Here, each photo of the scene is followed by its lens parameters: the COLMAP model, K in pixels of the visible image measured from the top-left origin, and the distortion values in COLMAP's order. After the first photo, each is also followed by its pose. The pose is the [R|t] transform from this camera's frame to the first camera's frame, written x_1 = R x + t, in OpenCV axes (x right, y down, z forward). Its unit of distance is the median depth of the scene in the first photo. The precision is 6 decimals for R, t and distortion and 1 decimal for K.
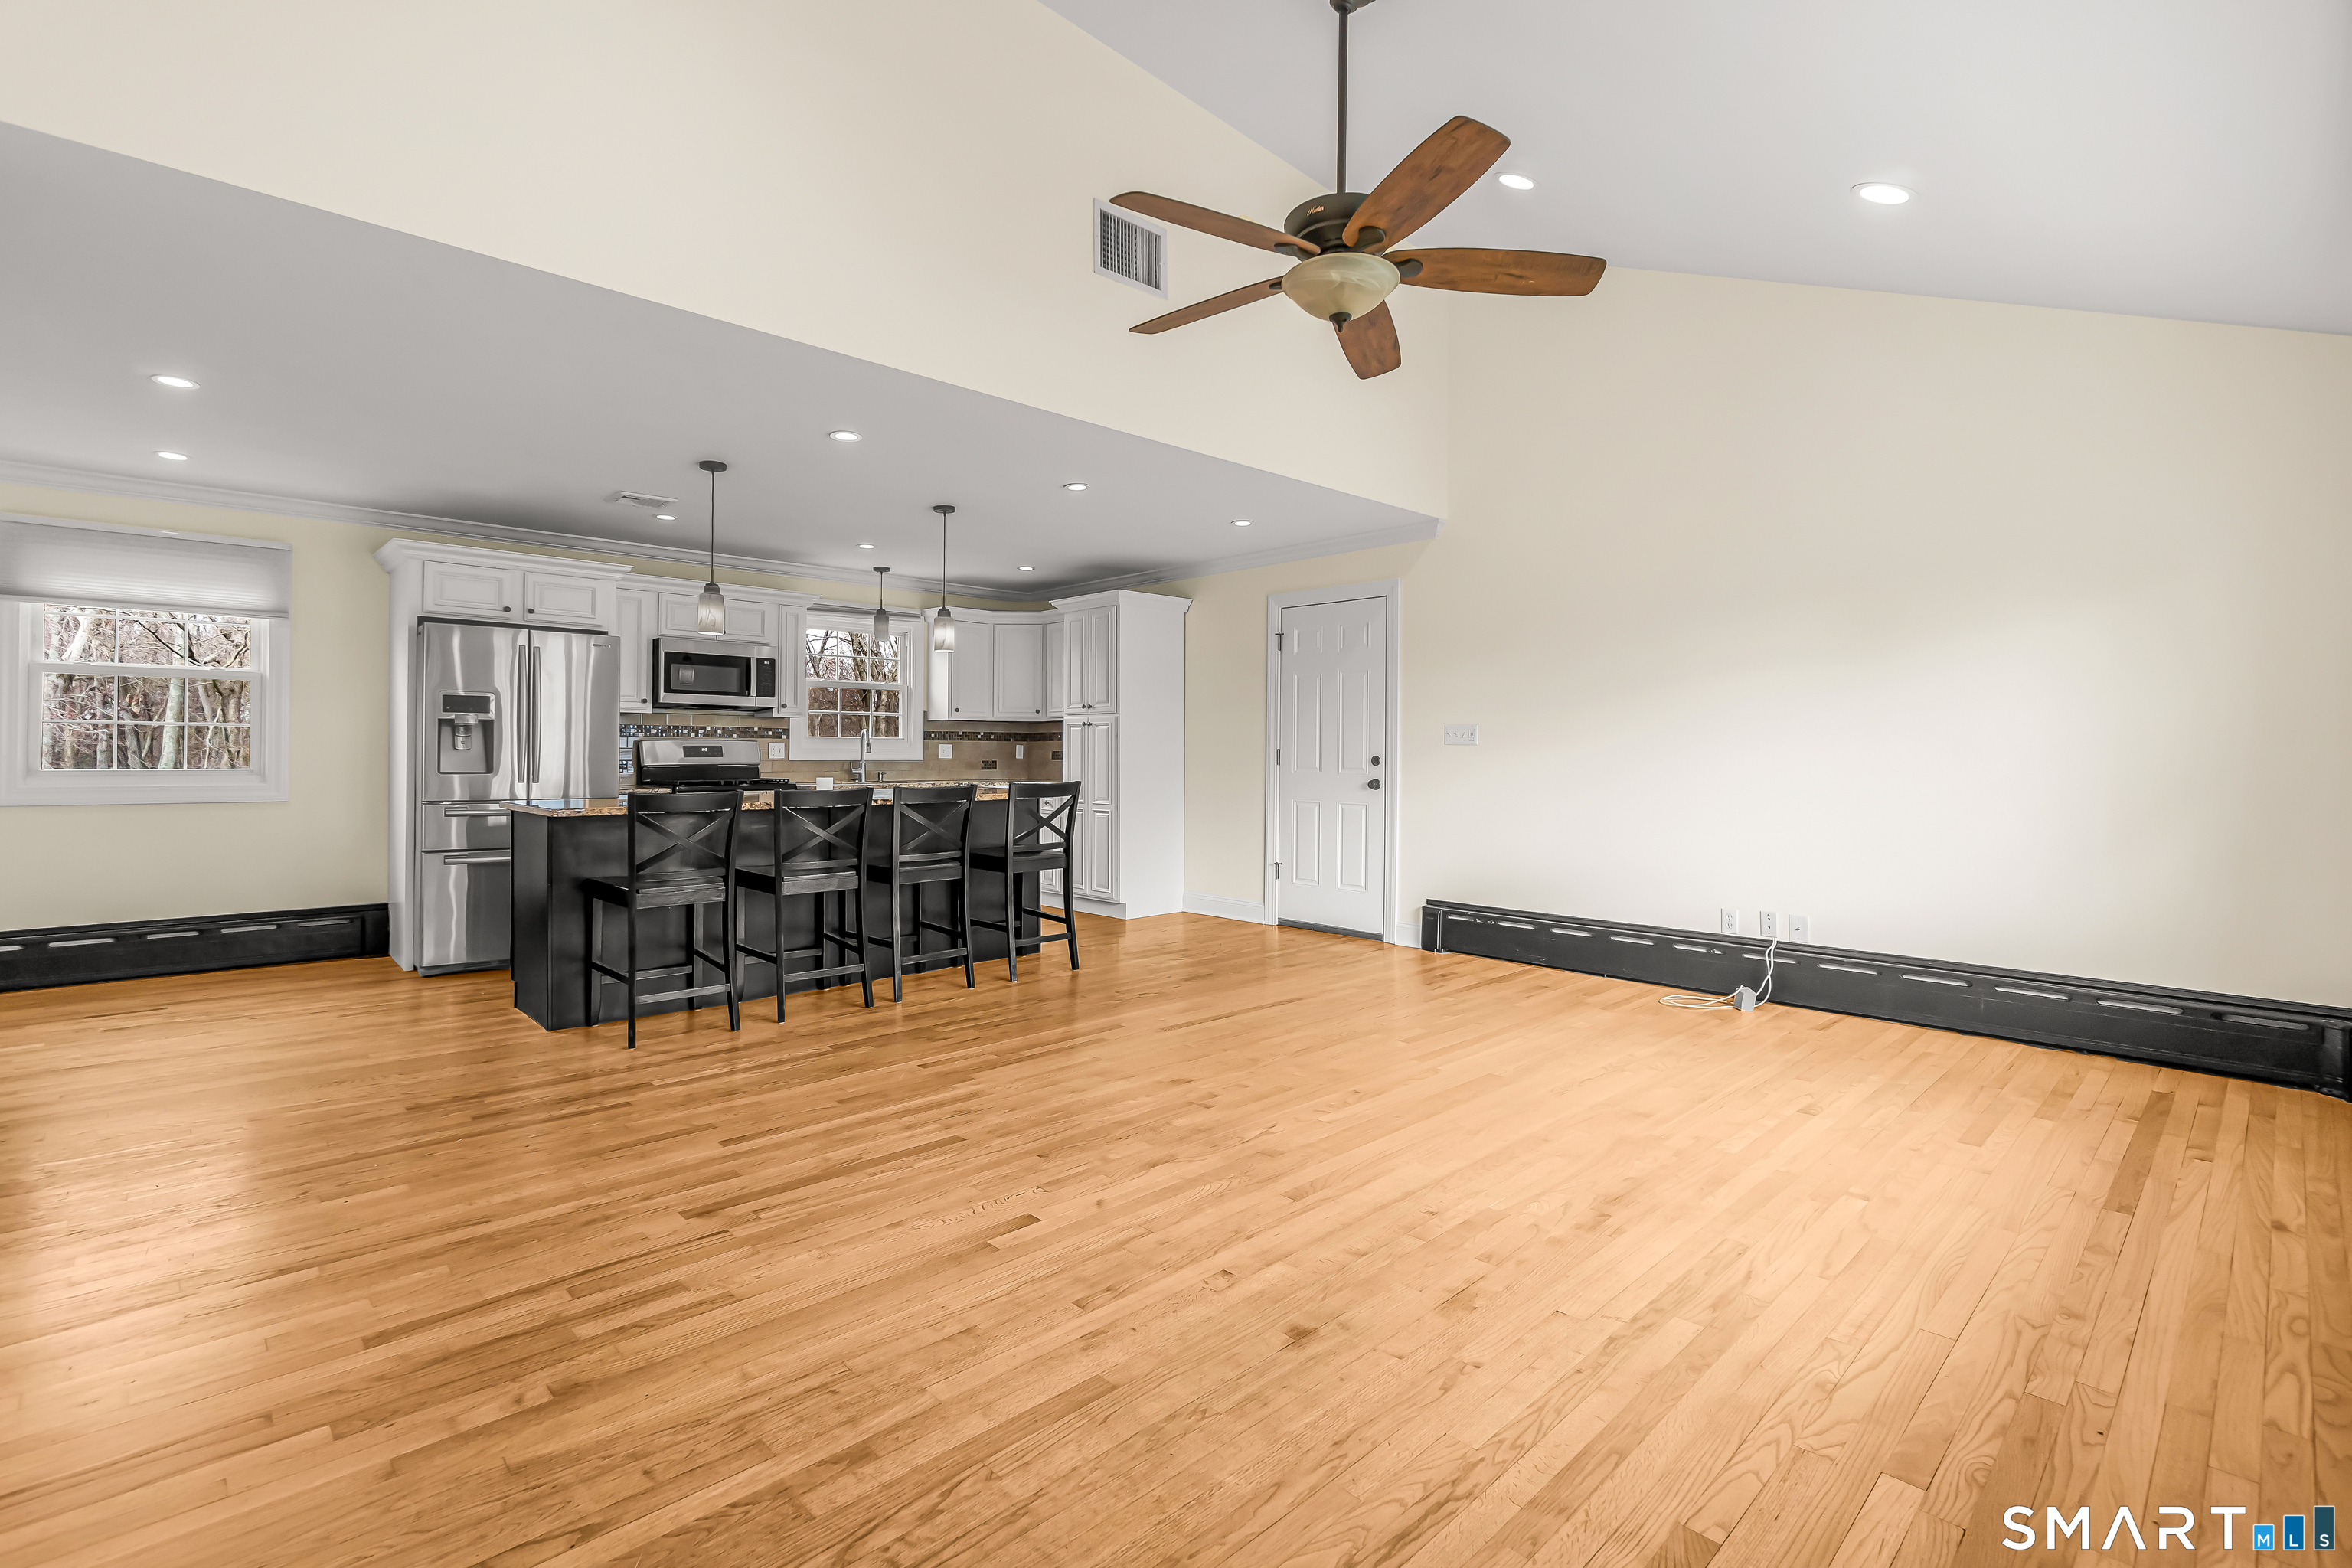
lens RADIAL K [[1041.0, 0, 1172.5], [0, 1041.0, 761.0], [0, 0, 1]] dist [-0.004392, 0.000150]
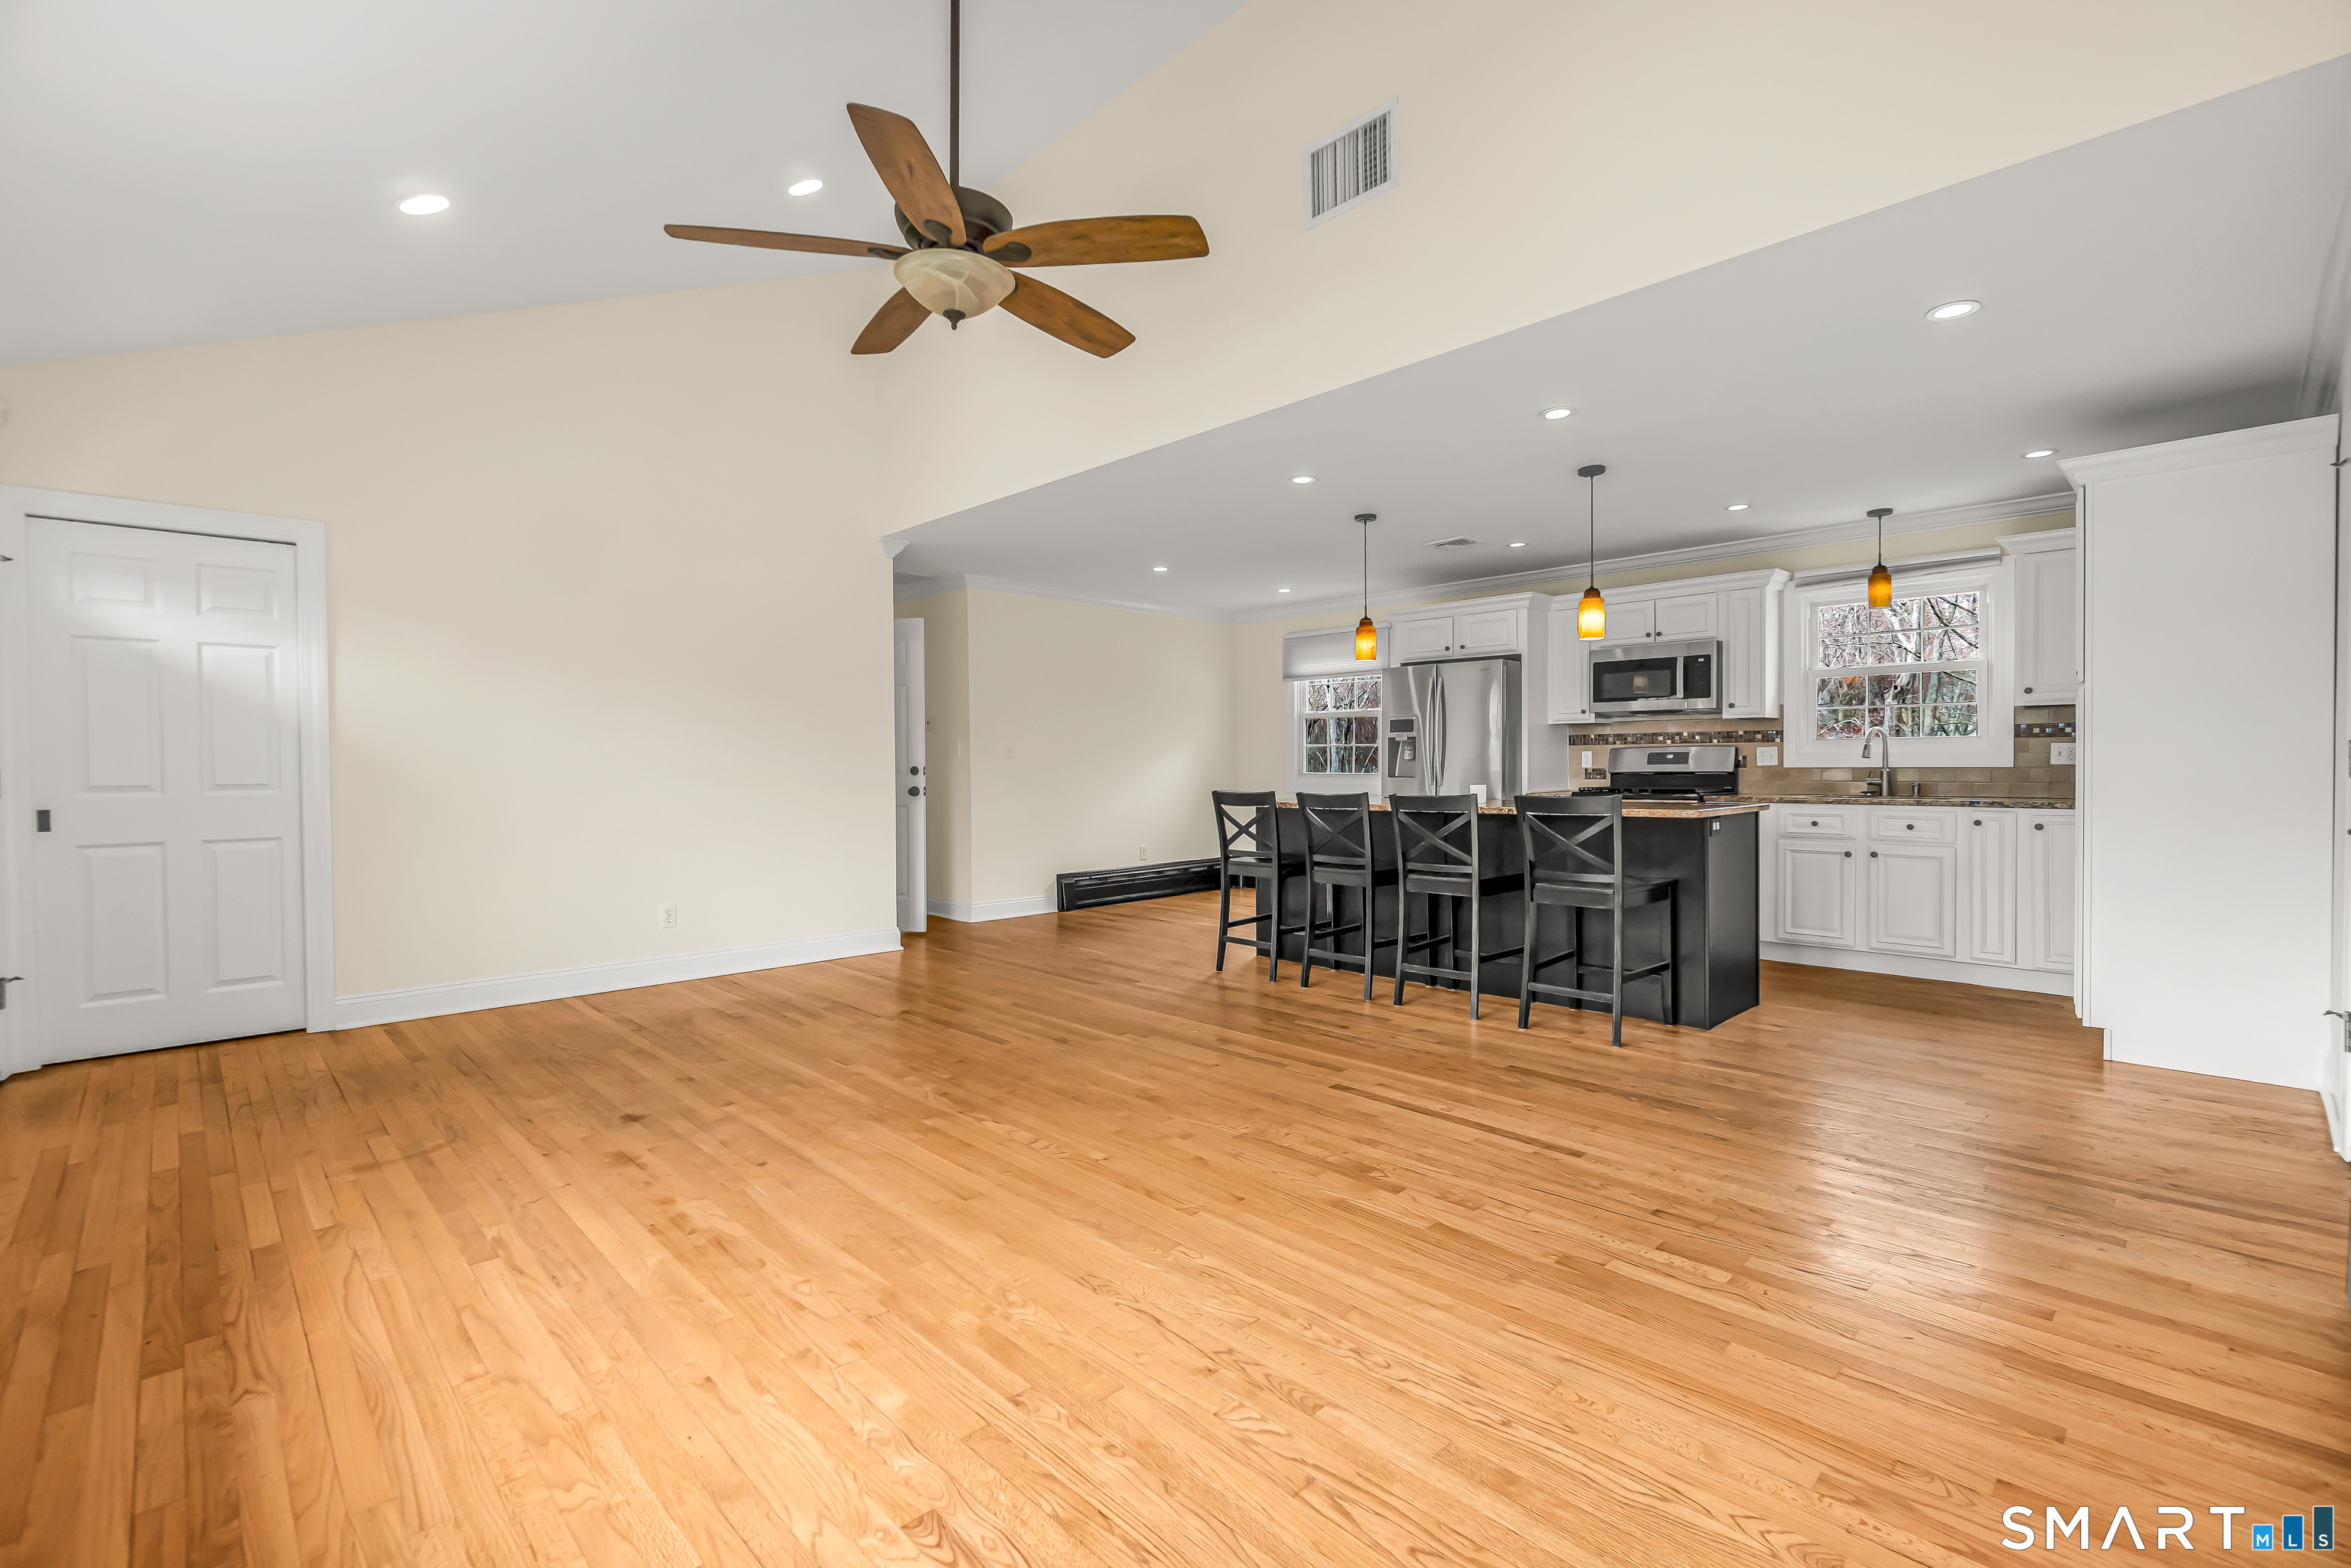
lens RADIAL K [[1040.5, 0, 1173.7], [0, 1040.5, 784.0], [0, 0, 1]] dist [-0.004392, 0.000150]
pose [[0.018291, 0.014509, -0.999727, 0.705001], [-0.000529, 0.999895, 0.014502, 0.001106], [0.999833, 0.000264, 0.018297, 0.725473]]
